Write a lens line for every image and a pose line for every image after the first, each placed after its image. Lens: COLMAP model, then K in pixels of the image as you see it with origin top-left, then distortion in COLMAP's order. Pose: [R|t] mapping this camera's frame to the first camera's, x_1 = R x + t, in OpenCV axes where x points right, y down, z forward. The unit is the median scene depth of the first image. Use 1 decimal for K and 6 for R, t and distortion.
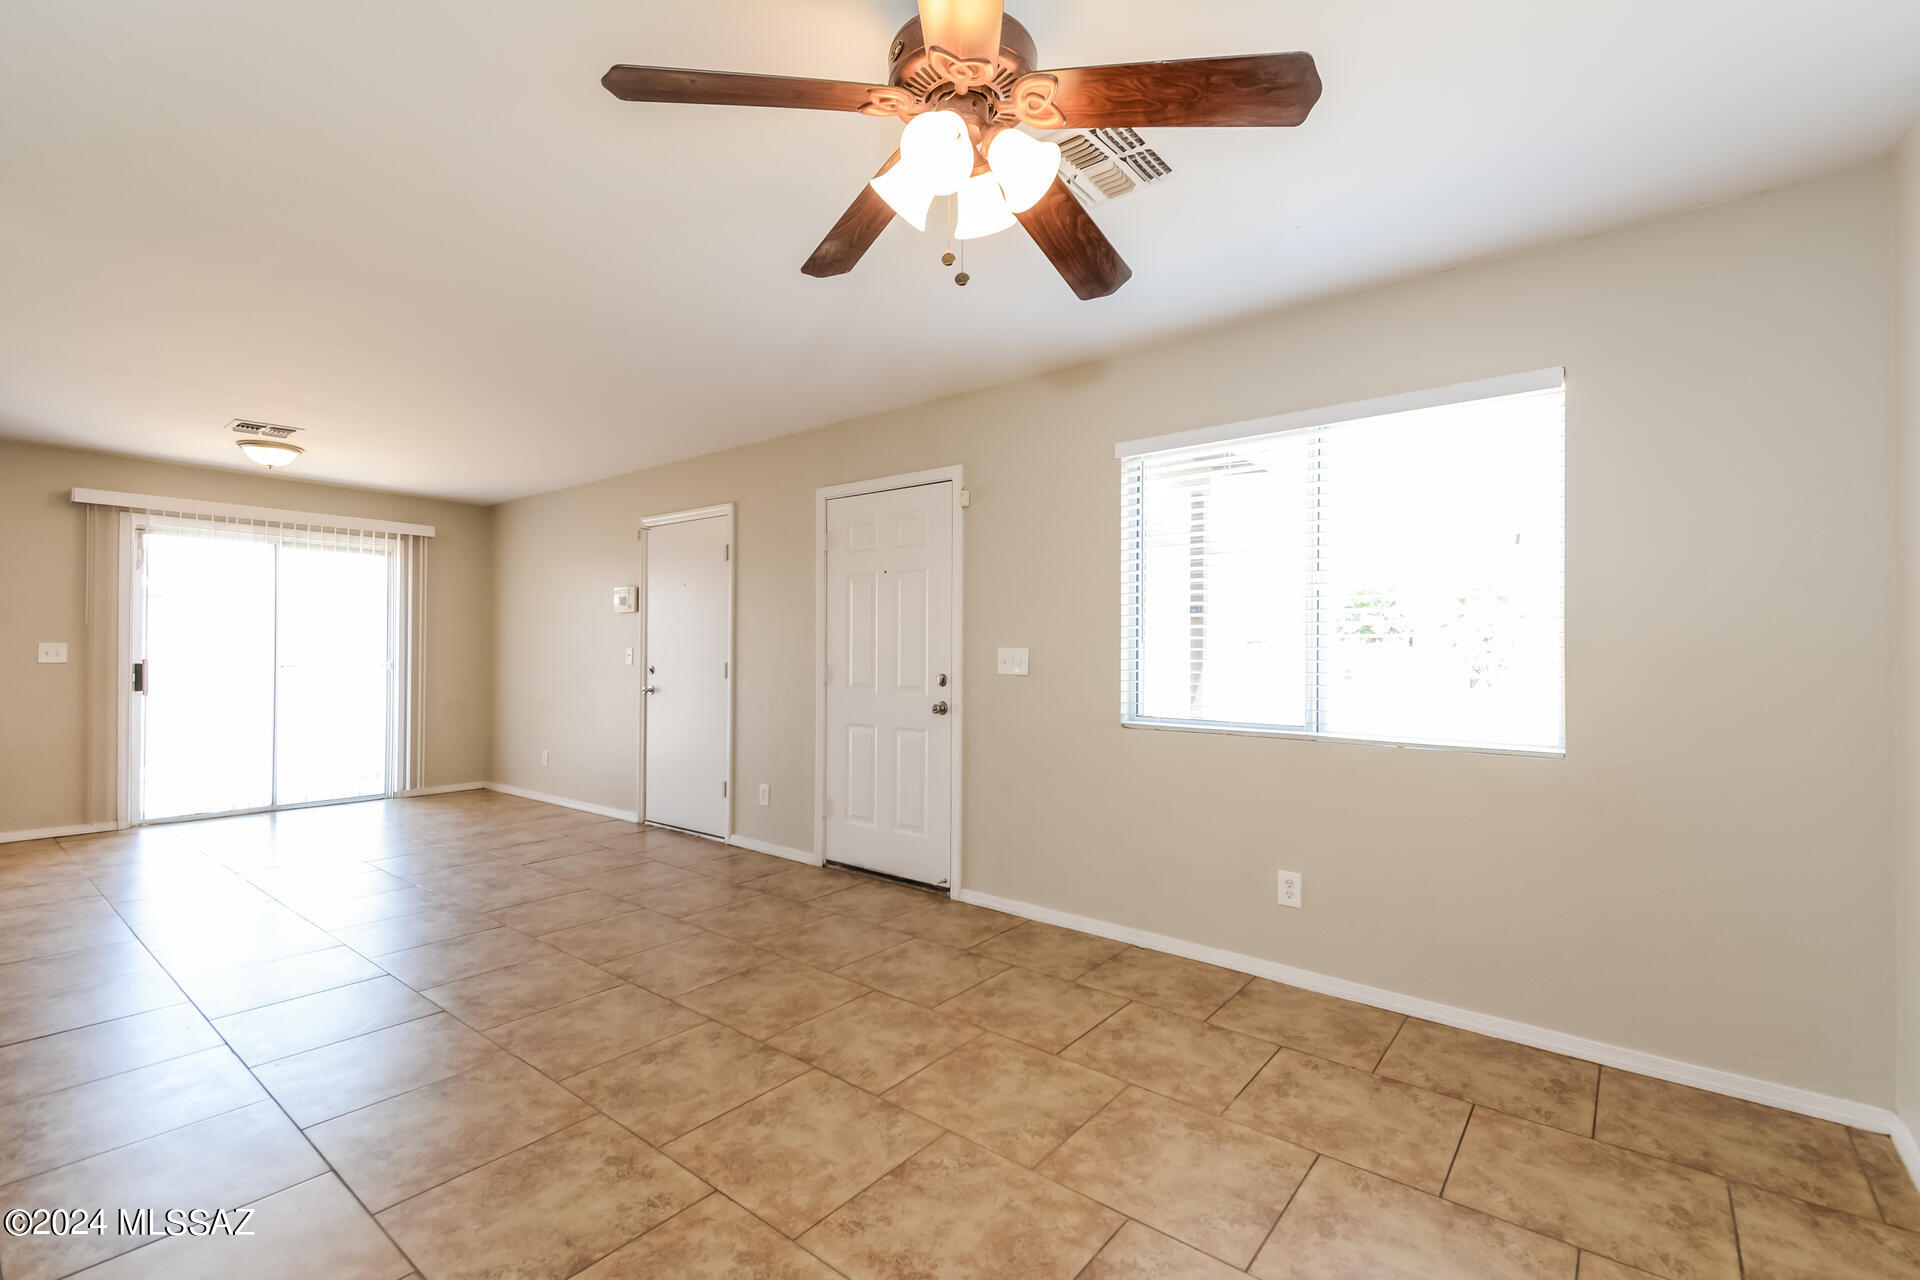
lens RADIAL K [[847.3, 0, 965.2], [0, 847.3, 651.4], [0, 0, 1]] dist [0.029147, -0.024896]
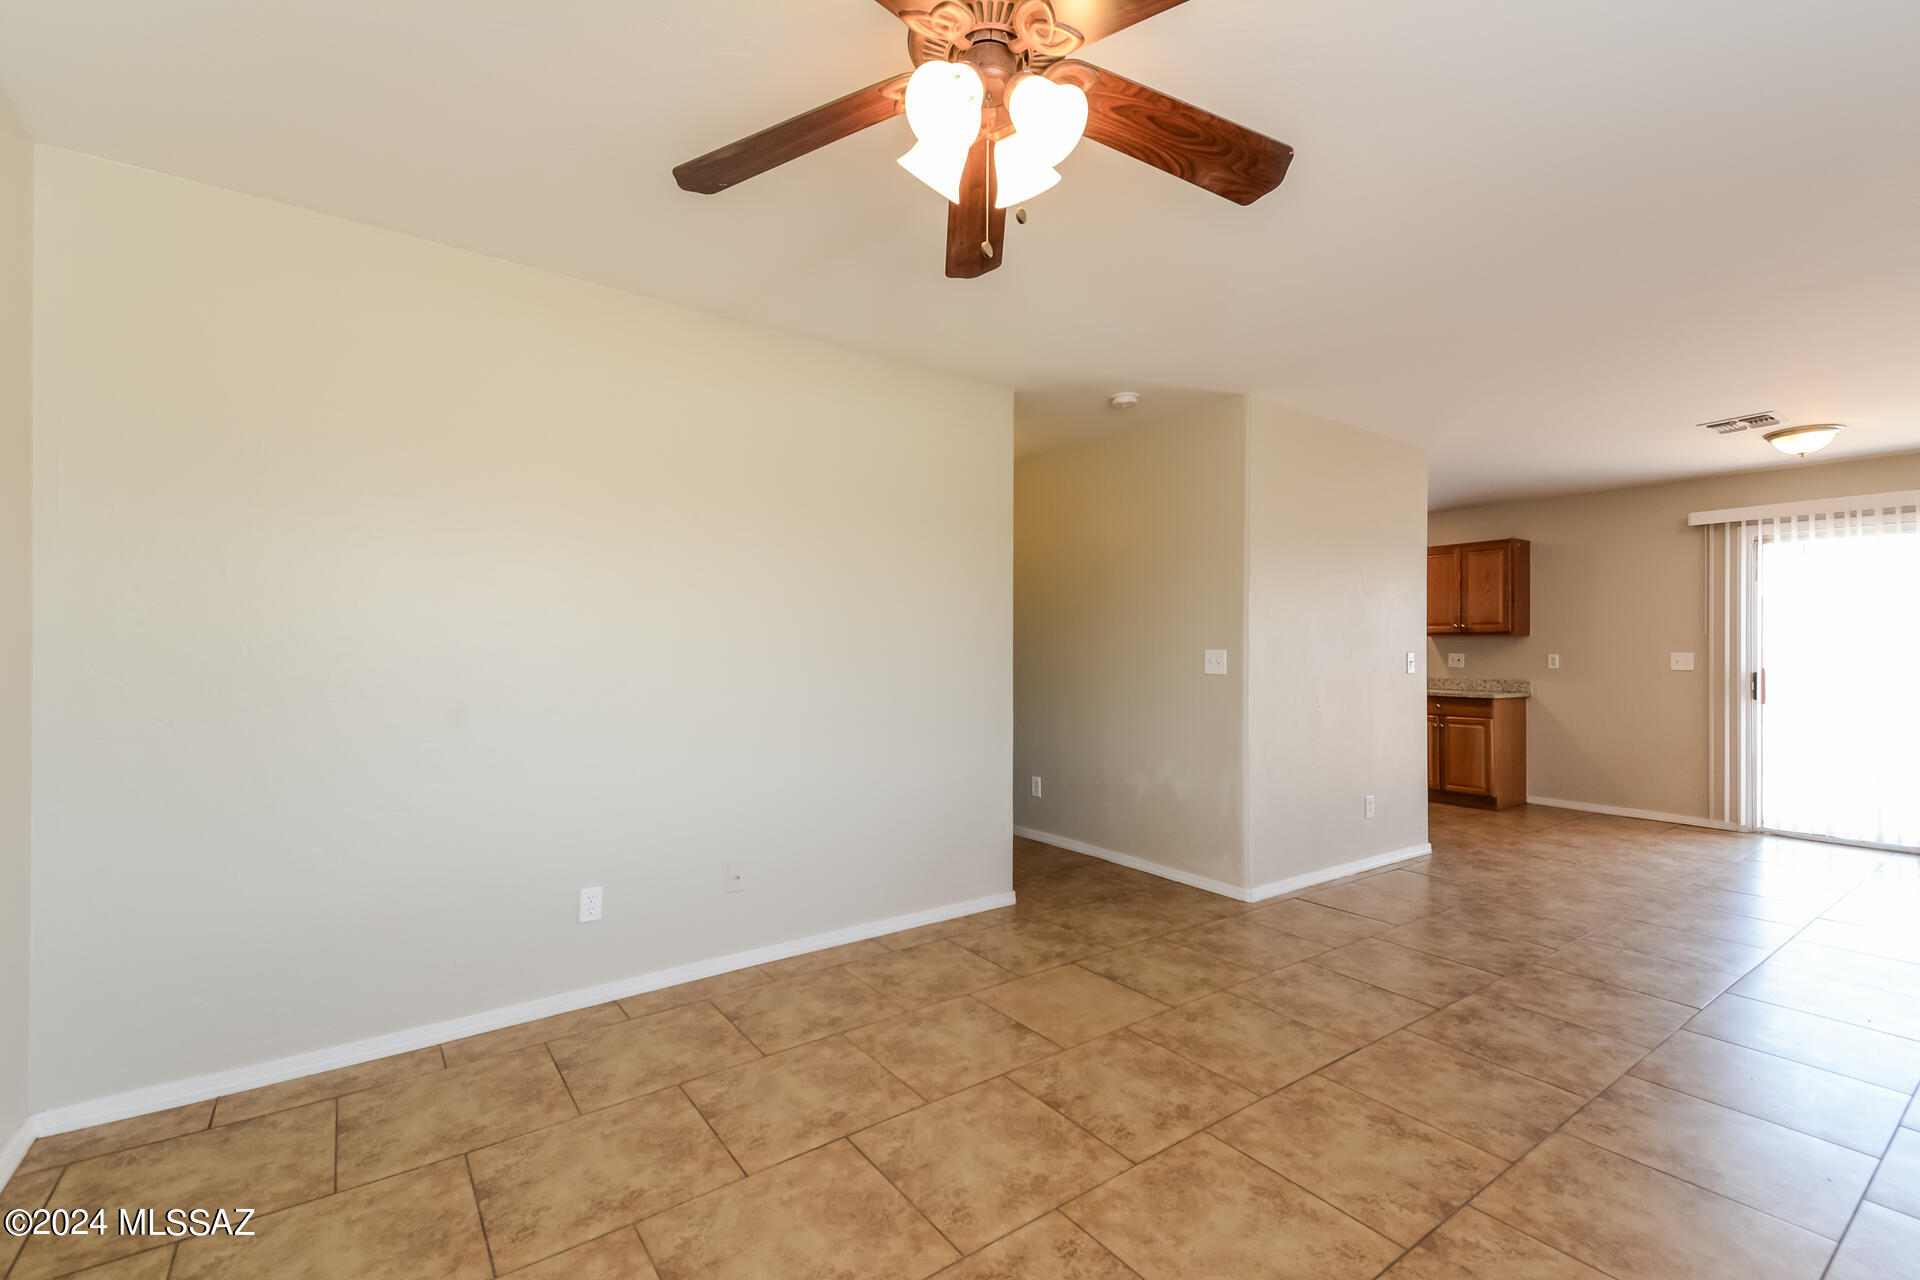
lens RADIAL K [[847.3, 0, 965.2], [0, 847.3, 651.4], [0, 0, 1]] dist [0.029147, -0.024896]
pose [[-0.310147, -0.008570, -0.950650, 0.535315], [-0.007515, 0.999950, -0.006562, 0.005382], [0.950659, 0.005108, -0.310196, 0.771968]]
